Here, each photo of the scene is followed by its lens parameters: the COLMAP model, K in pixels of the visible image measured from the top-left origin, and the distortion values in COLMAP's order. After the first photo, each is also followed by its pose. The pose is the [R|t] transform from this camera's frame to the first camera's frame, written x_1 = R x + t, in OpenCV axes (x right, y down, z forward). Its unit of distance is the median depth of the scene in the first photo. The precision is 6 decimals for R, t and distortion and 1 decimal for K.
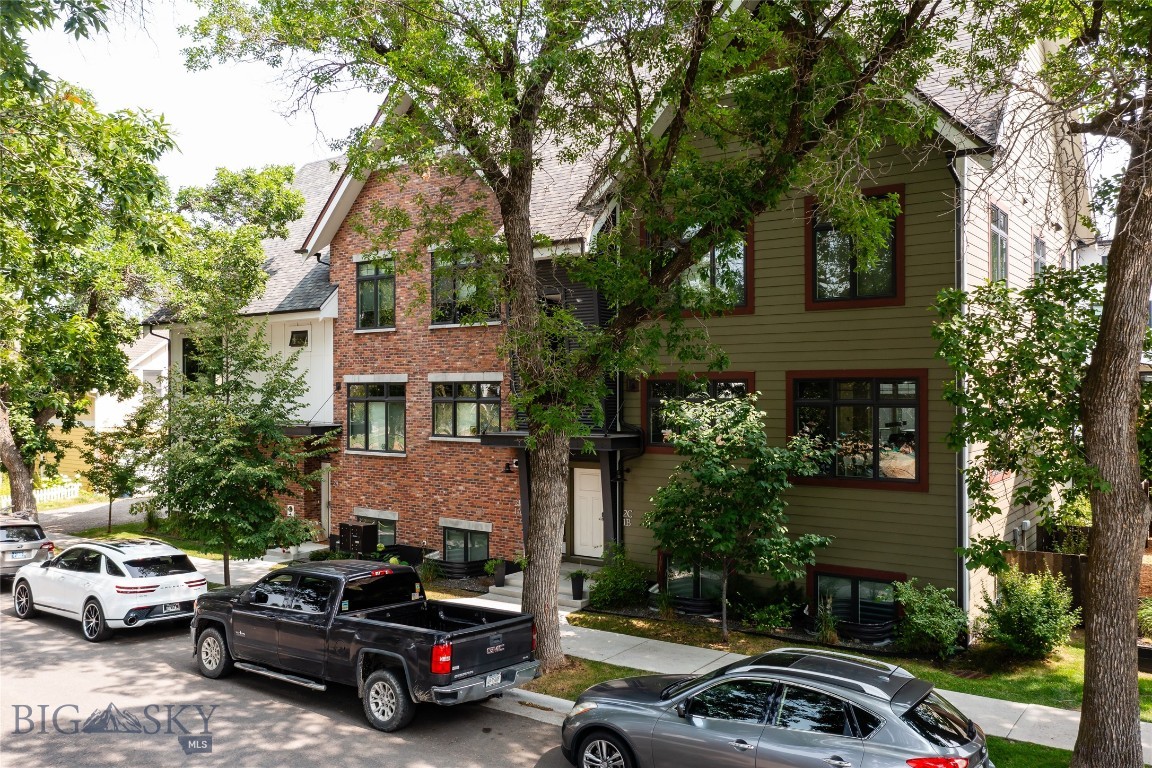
lens RADIAL K [[898.8, 0, 576.0], [0, 898.8, 384.0], [0, 0, 1]] dist [-0.026177, 0.071554]
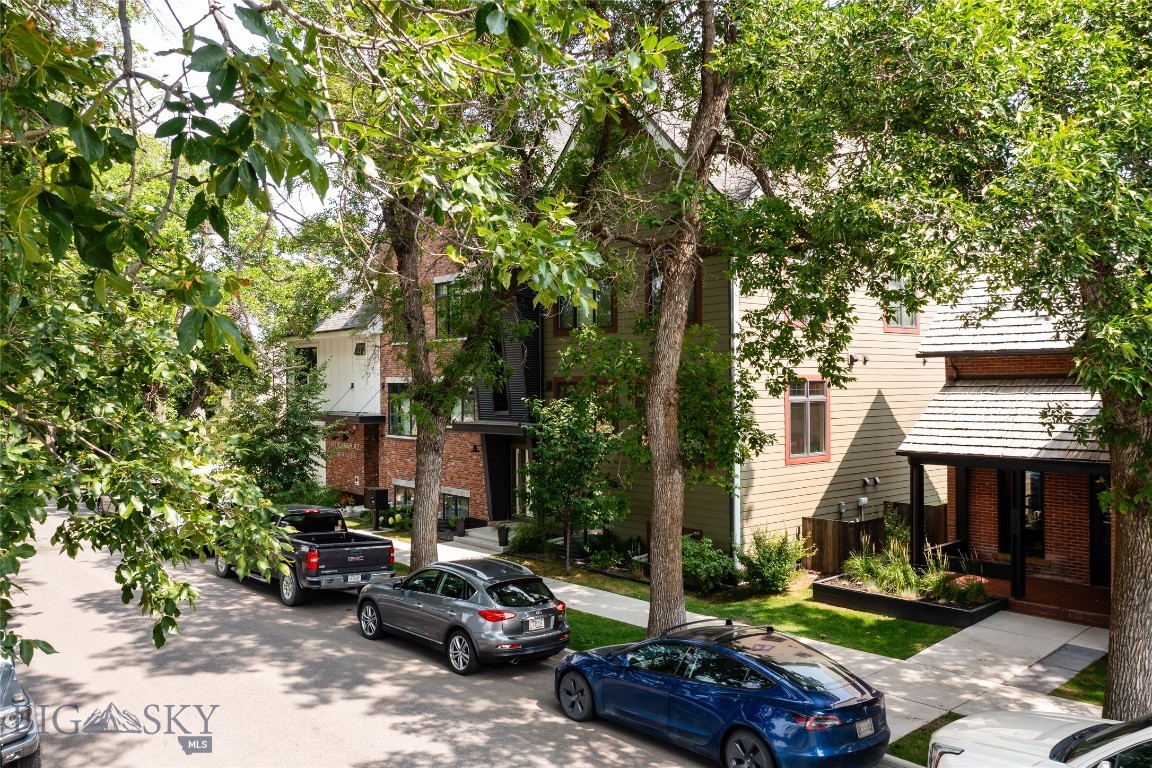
lens RADIAL K [[898.8, 0, 576.0], [0, 898.8, 384.0], [0, 0, 1]] dist [-0.026177, 0.071554]
pose [[0.973575, -0.001401, -0.228362, 0.465784], [0.003314, 0.999963, 0.007995, -0.014473], [0.228343, -0.008540, 0.973543, -0.312708]]
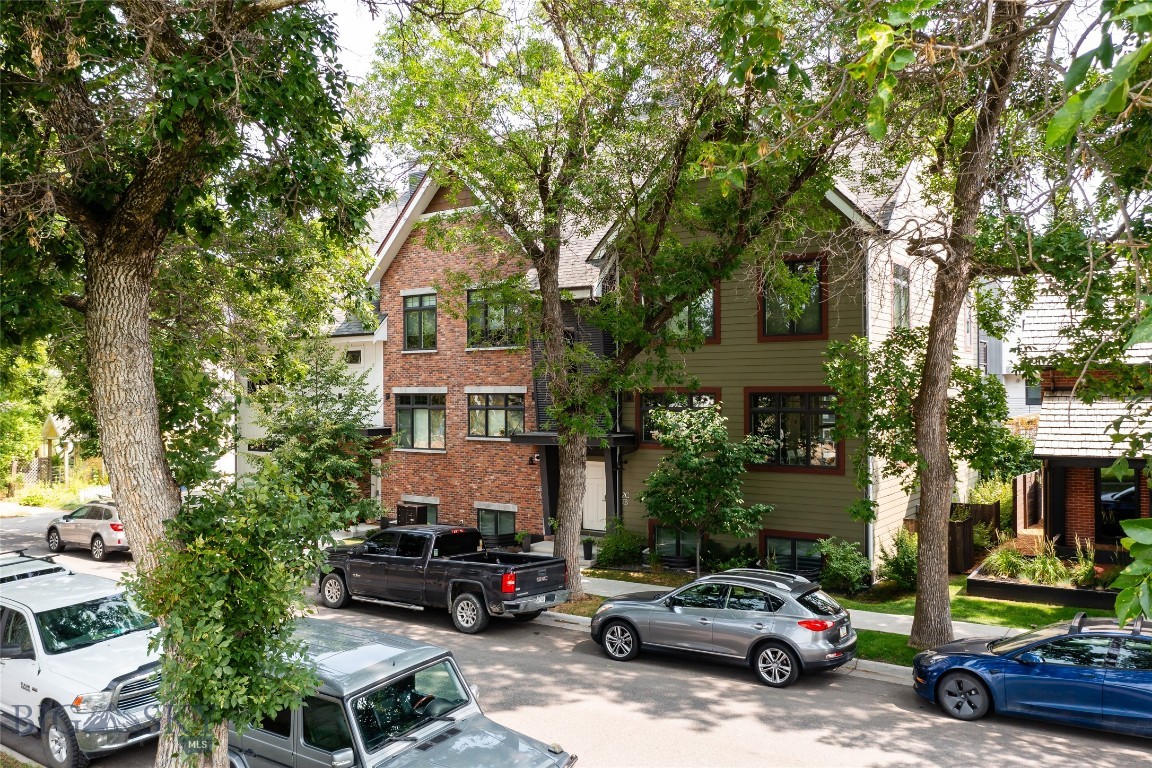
lens RADIAL K [[898.2, 0, 576.0], [0, 898.2, 384.0], [0, 0, 1]] dist [-0.003400, 0.010037]
pose [[0.999839, -0.002199, 0.017790, -0.043797], [0.002230, 0.999996, -0.001692, -0.017941], [-0.017786, 0.001731, 0.999840, -0.359488]]
